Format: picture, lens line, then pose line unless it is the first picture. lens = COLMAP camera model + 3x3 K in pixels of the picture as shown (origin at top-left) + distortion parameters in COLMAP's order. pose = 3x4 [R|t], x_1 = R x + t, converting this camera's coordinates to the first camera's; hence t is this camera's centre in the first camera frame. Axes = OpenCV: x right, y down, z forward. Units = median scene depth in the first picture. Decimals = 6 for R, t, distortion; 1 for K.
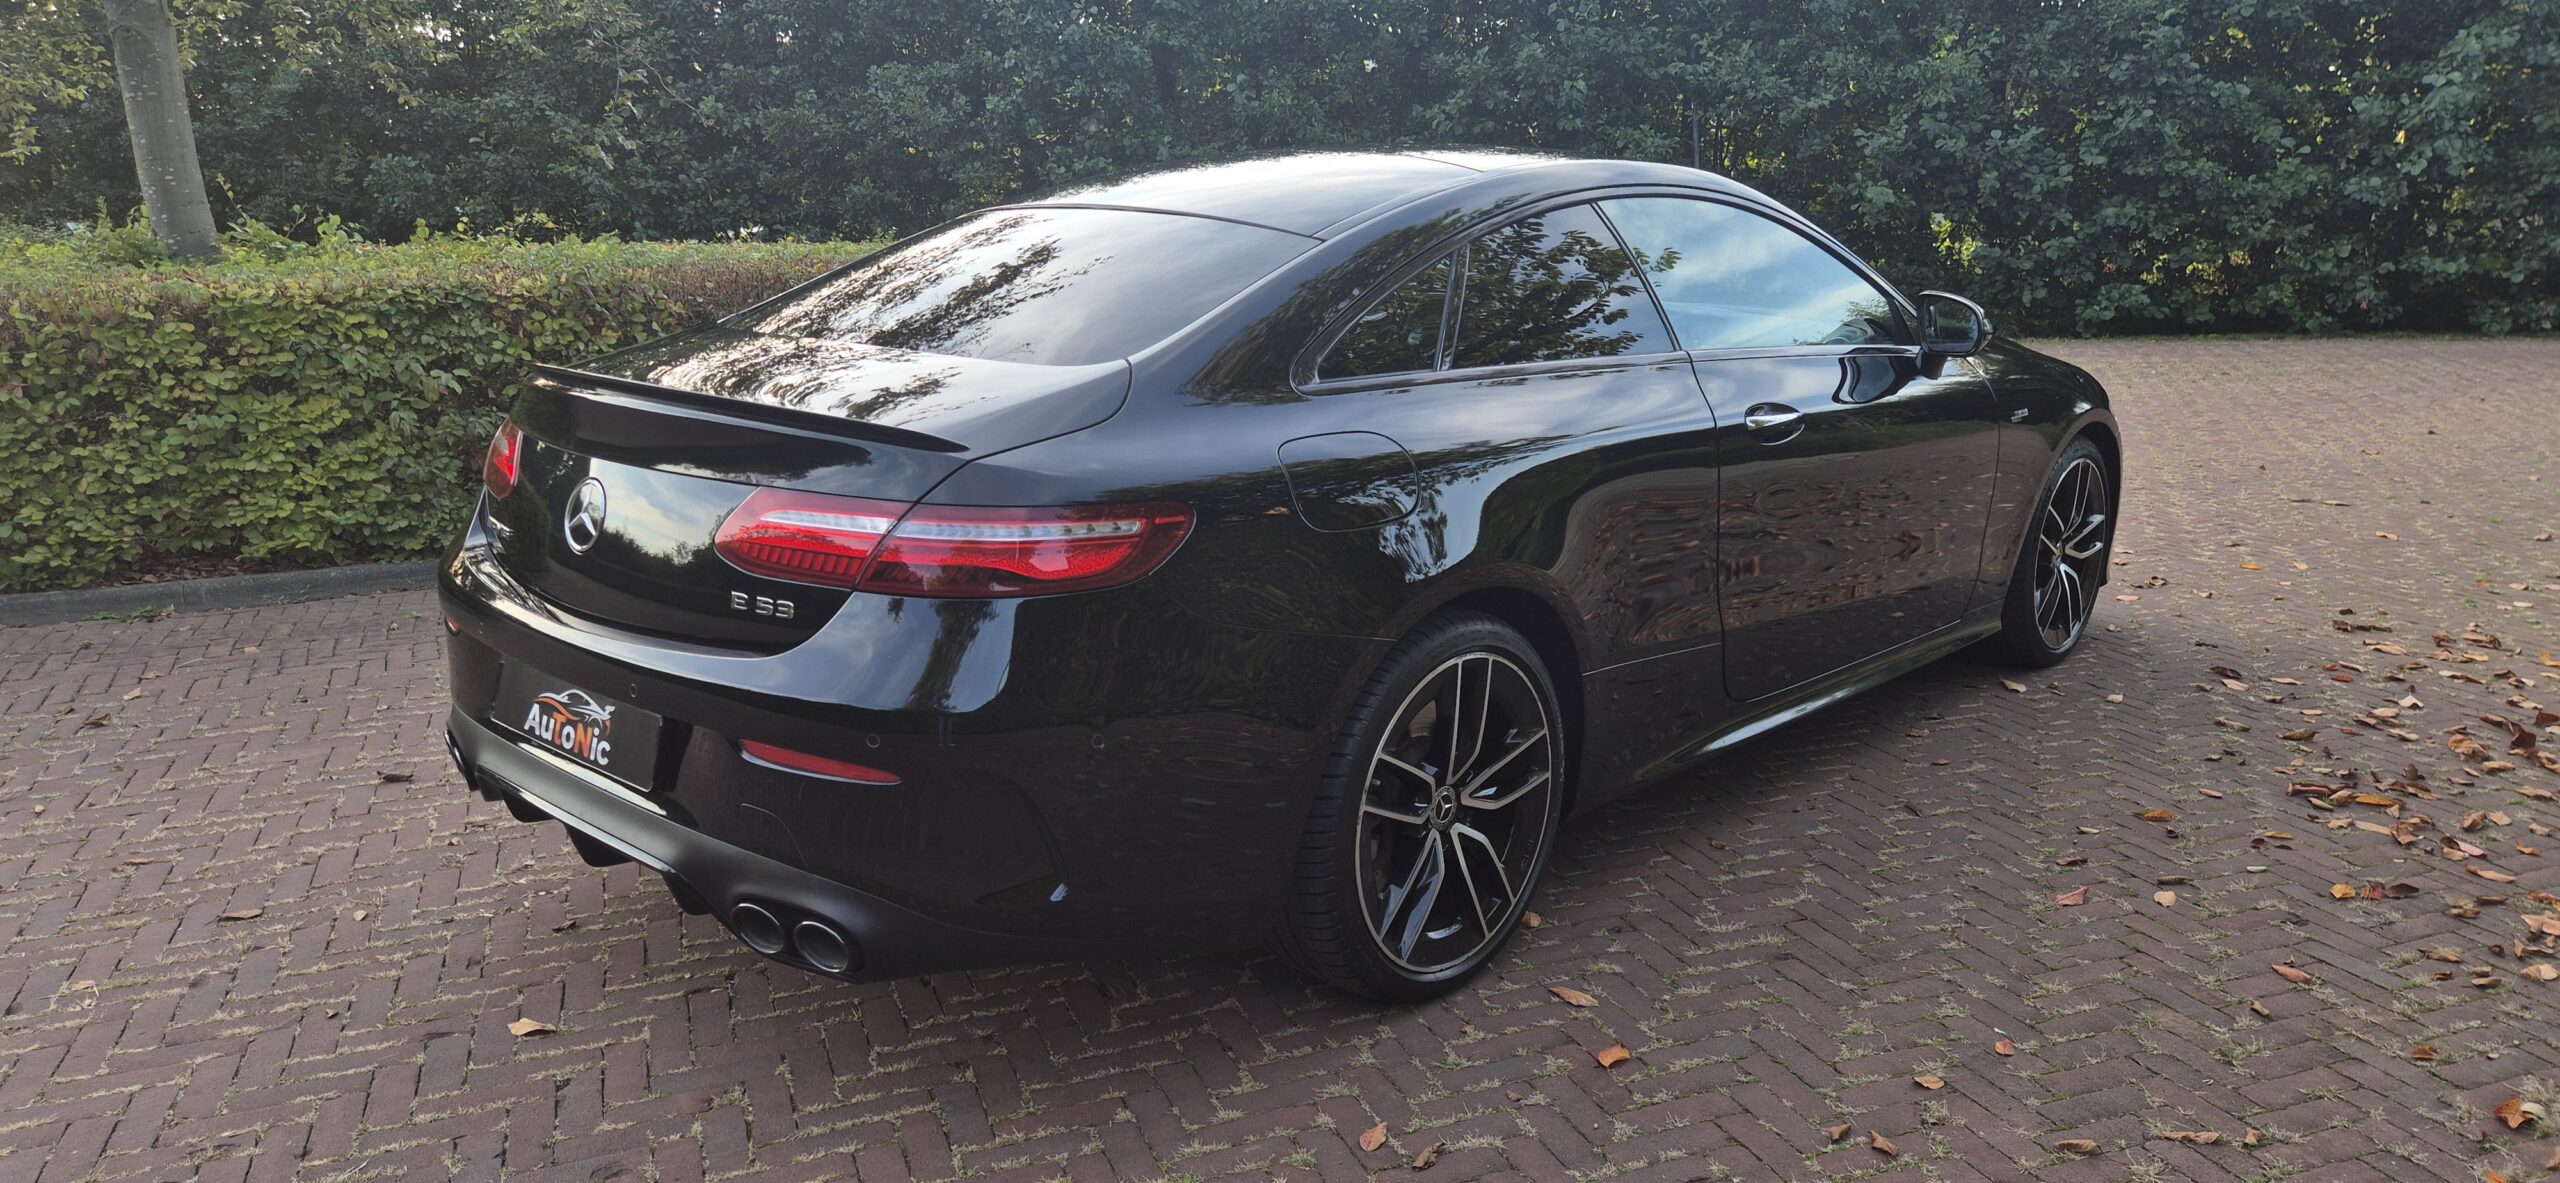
lens RADIAL K [[1739.5, 0, 1281.5], [0, 1739.5, 580.2], [0, 0, 1]] dist [0.064749, -0.063951]
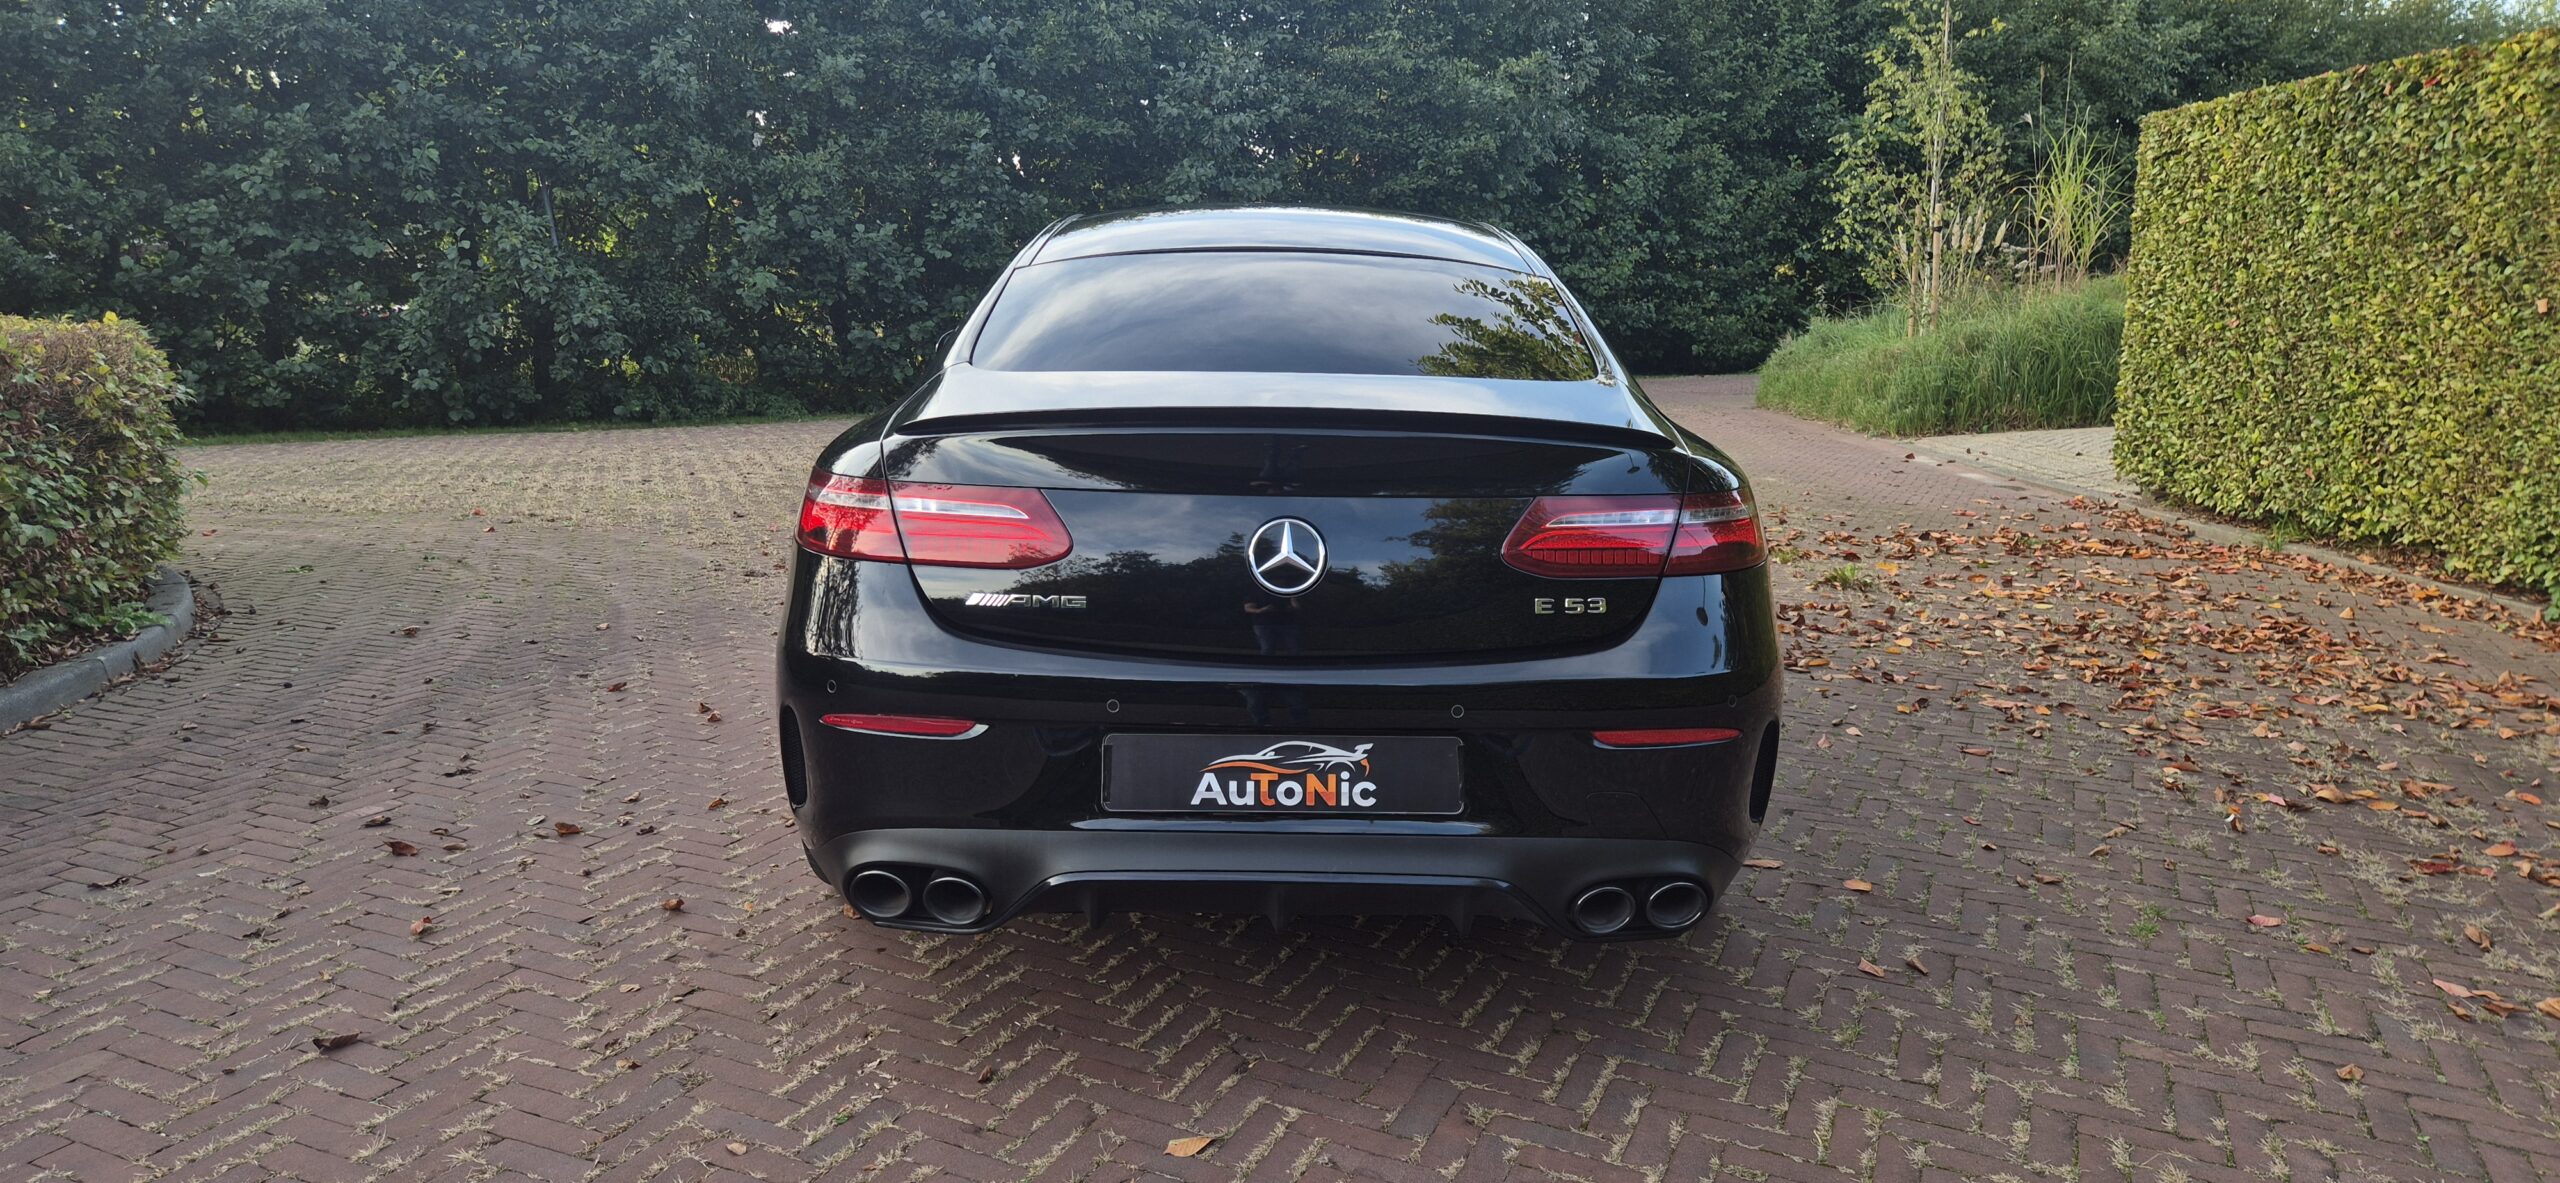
lens RADIAL K [[1739.5, 0, 1293.1], [0, 1739.5, 585.4], [0, 0, 1]] dist [0.064749, -0.063951]
pose [[0.705385, -0.110271, 0.700195, -0.189168], [0.144624, 0.989435, 0.010125, -0.005489], [-0.693913, 0.094123, 0.713880, 0.057287]]
